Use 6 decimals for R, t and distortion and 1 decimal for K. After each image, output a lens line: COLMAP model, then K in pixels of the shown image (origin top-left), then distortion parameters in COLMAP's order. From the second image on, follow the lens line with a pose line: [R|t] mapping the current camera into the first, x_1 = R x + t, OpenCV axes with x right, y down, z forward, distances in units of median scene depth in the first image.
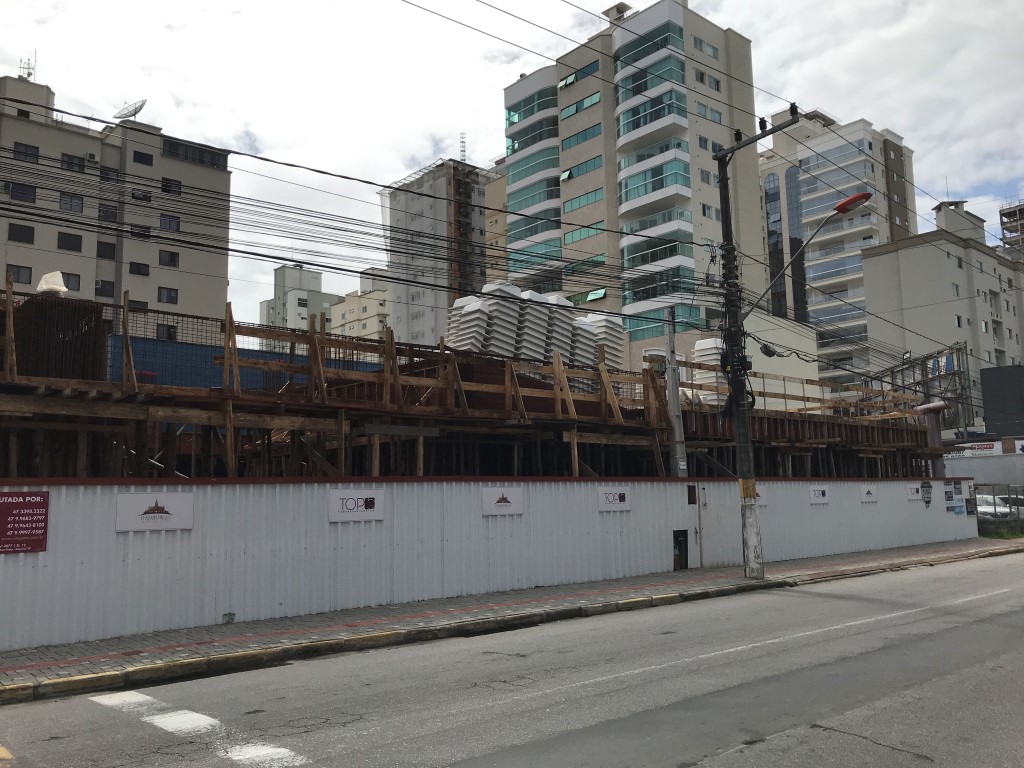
lens RADIAL K [[855.2, 0, 507.7], [0, 855.2, 378.1], [0, 0, 1]] dist [0.070958, -0.082606]
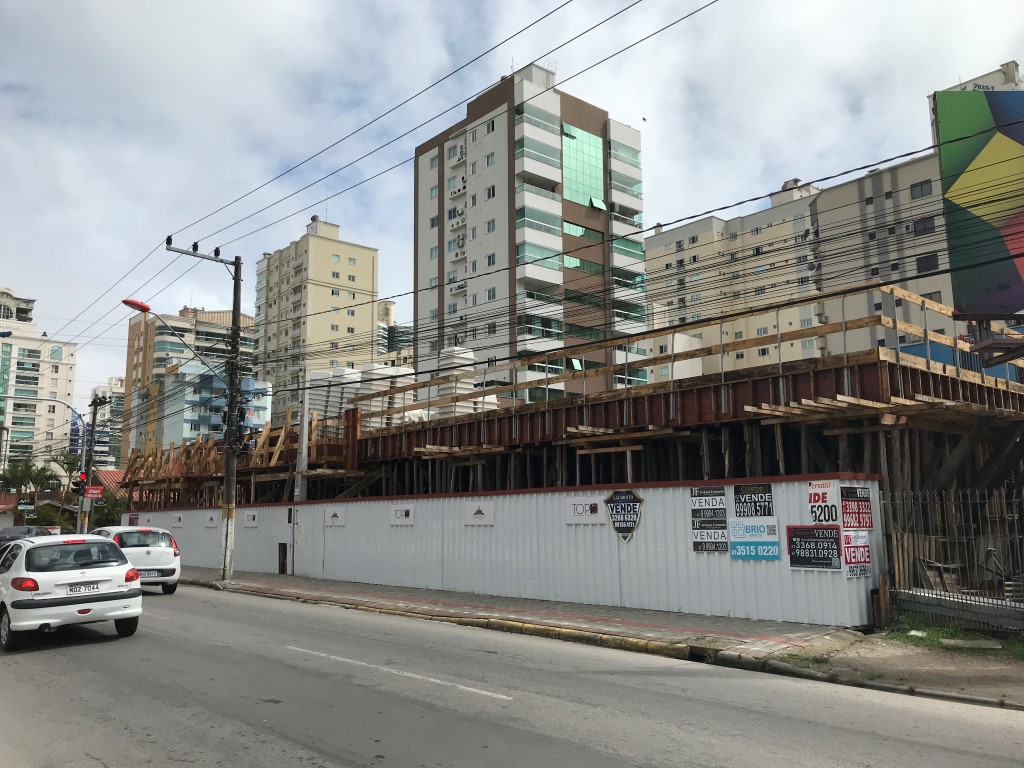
lens RADIAL K [[855.2, 0, 512.4], [0, 855.2, 382.4], [0, 0, 1]] dist [0.070958, -0.082606]
pose [[-0.013541, -0.123509, -0.992251, 1.259093], [0.162399, 0.978895, -0.124063, 0.131794], [0.986632, -0.162820, 0.006802, 1.146946]]
